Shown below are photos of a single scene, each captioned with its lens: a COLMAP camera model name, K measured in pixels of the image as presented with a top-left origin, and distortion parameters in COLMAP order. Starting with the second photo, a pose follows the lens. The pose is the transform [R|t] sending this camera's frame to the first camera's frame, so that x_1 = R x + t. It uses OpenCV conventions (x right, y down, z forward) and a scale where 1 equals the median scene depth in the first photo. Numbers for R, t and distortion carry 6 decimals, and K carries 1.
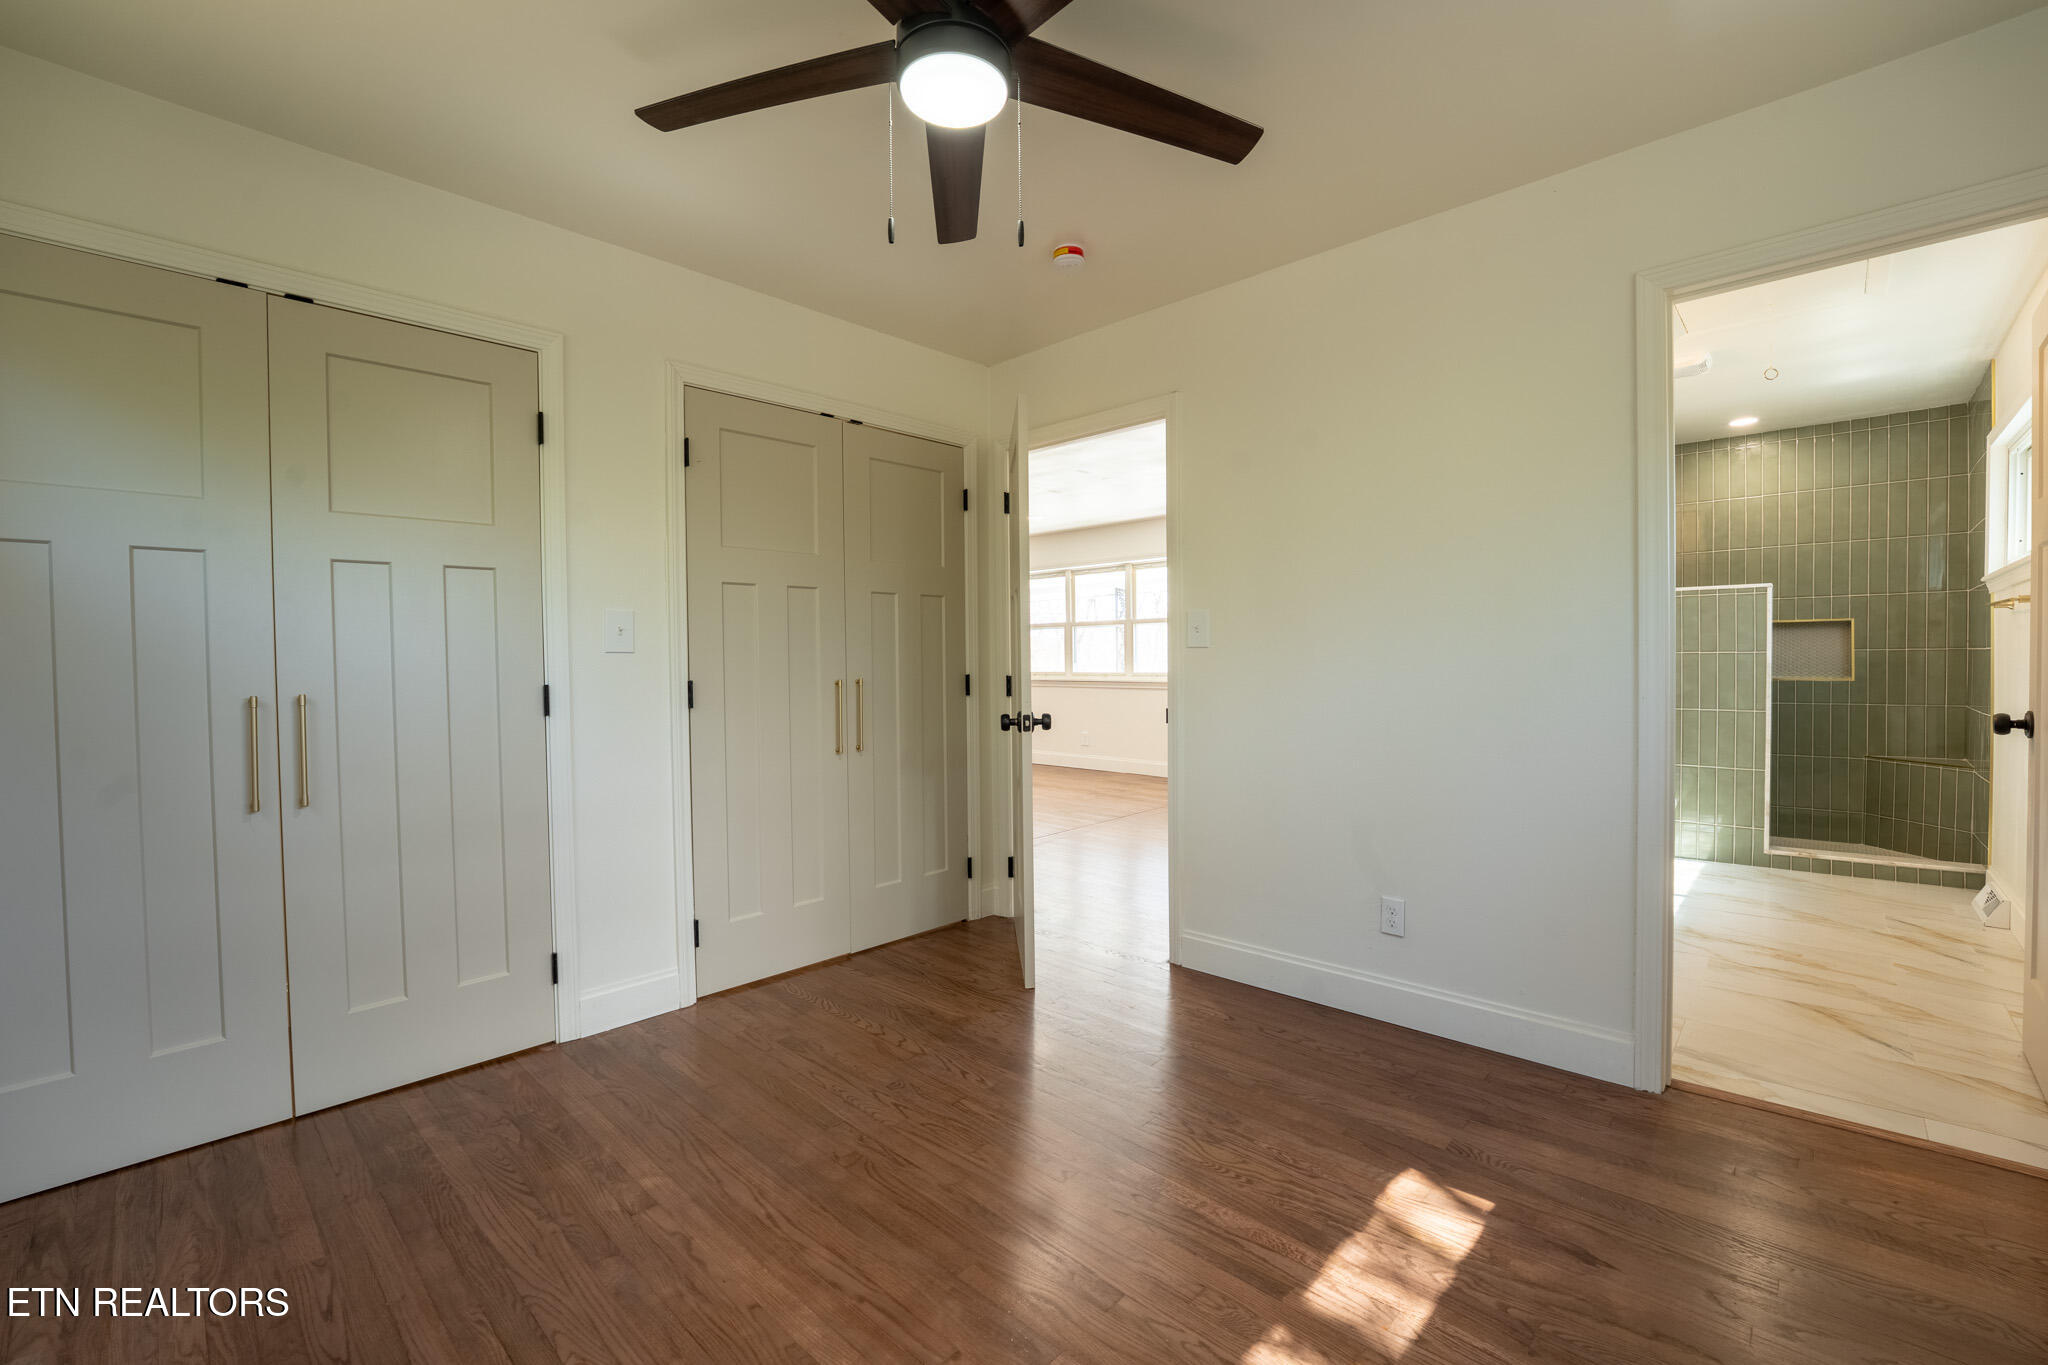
lens RADIAL K [[870.4, 0, 1029.1], [0, 870.4, 677.7], [0, 0, 1]] dist [-0.011918, 0.000234]
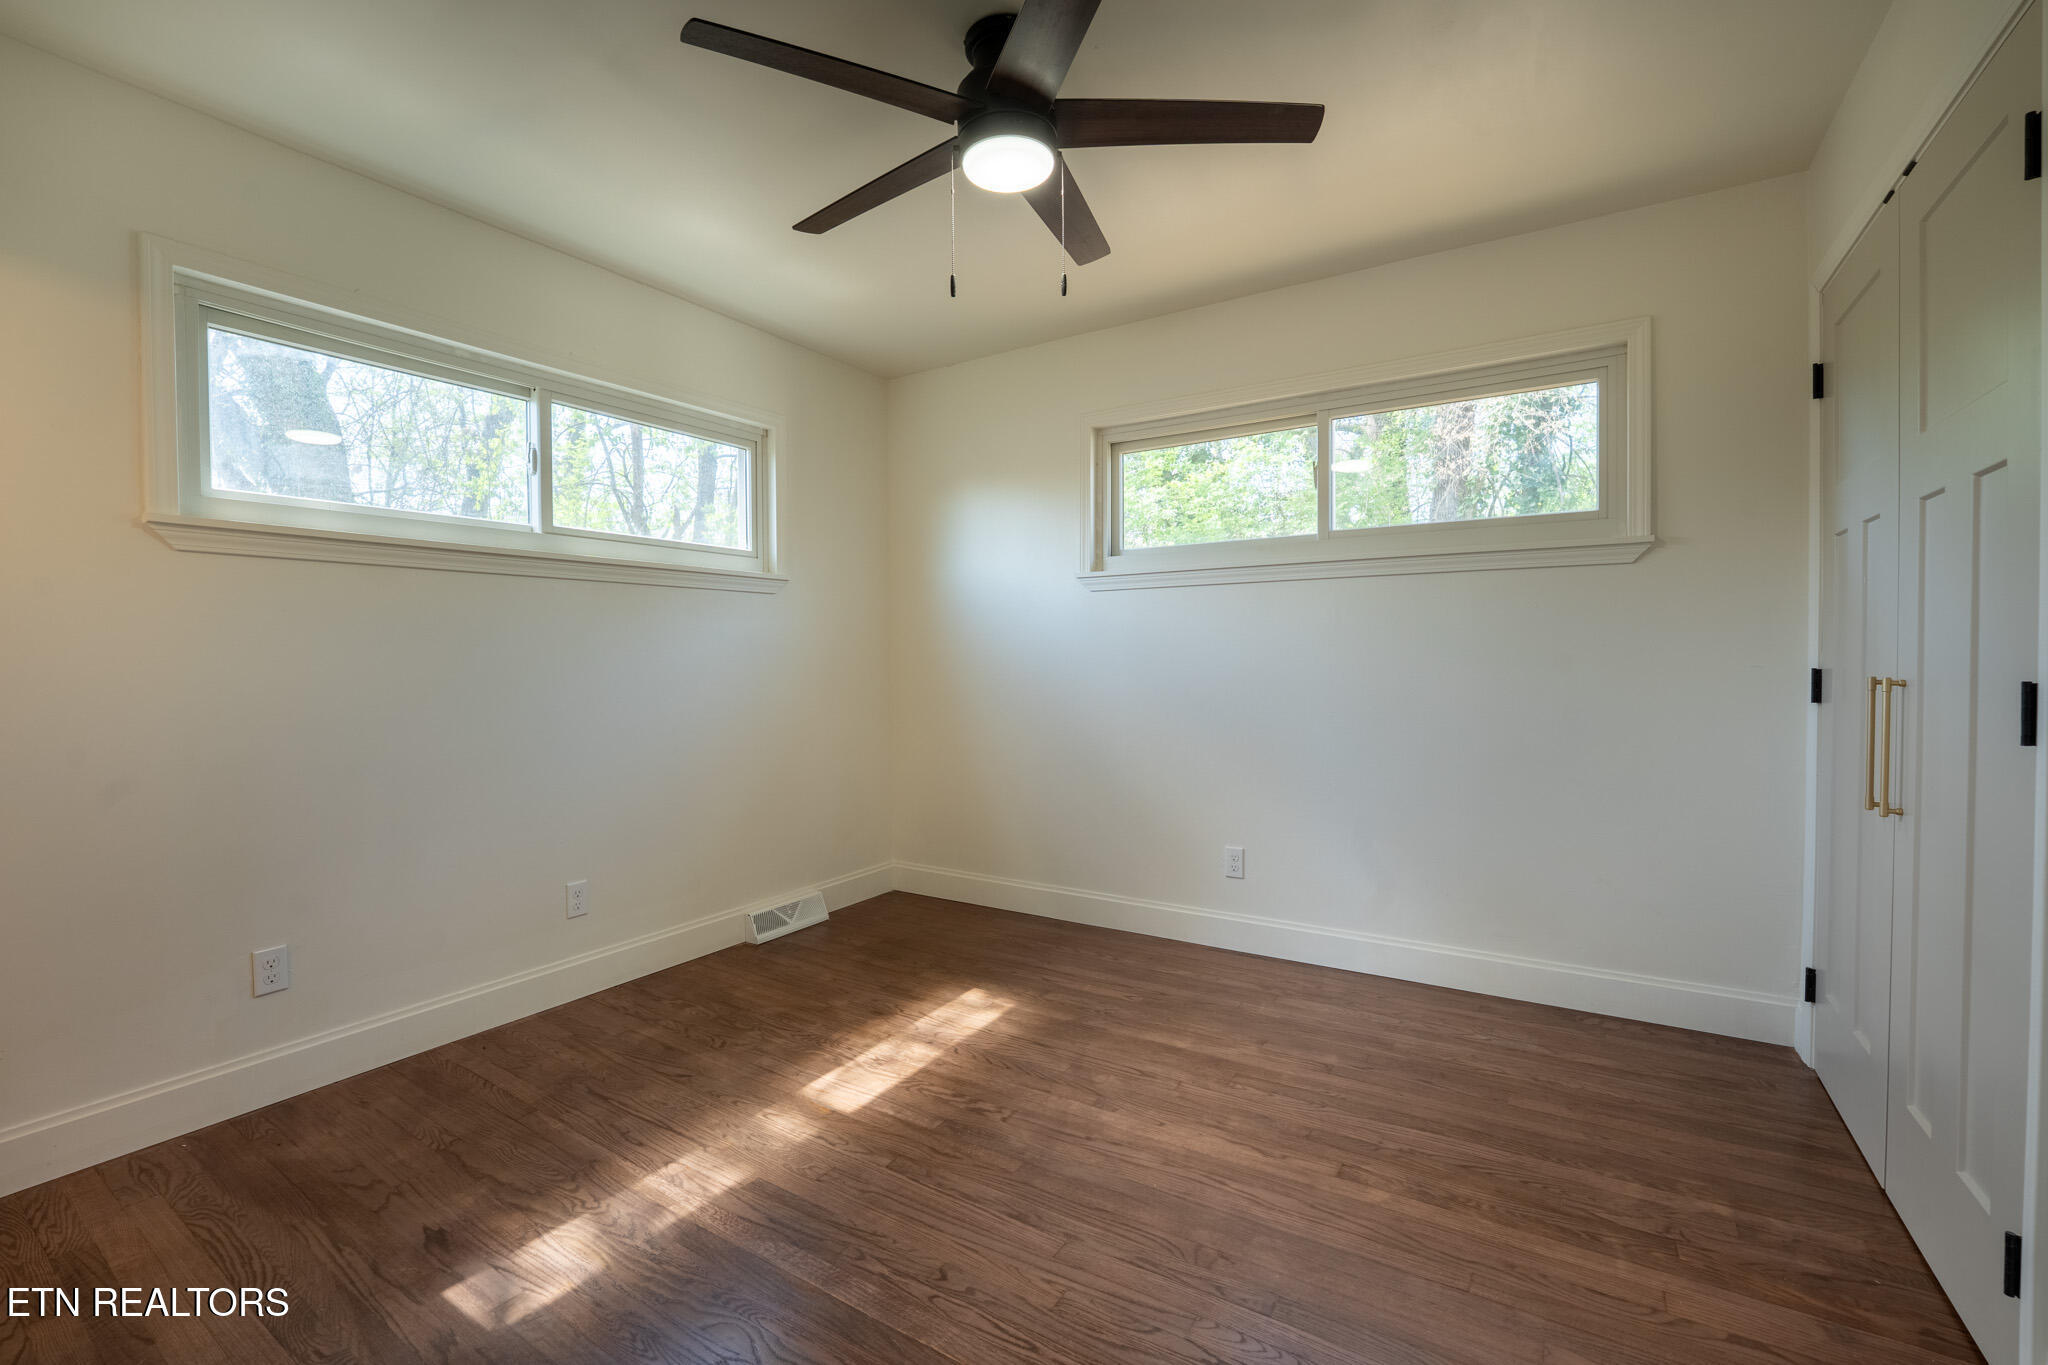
lens RADIAL K [[870.4, 0, 1025.0], [0, 870.4, 679.1], [0, 0, 1]] dist [-0.011918, 0.000234]
pose [[-0.982400, 0.027018, -0.184825, 0.040412], [0.018720, 0.998743, 0.046497, -0.013600], [0.185849, 0.042219, -0.981671, 0.719590]]
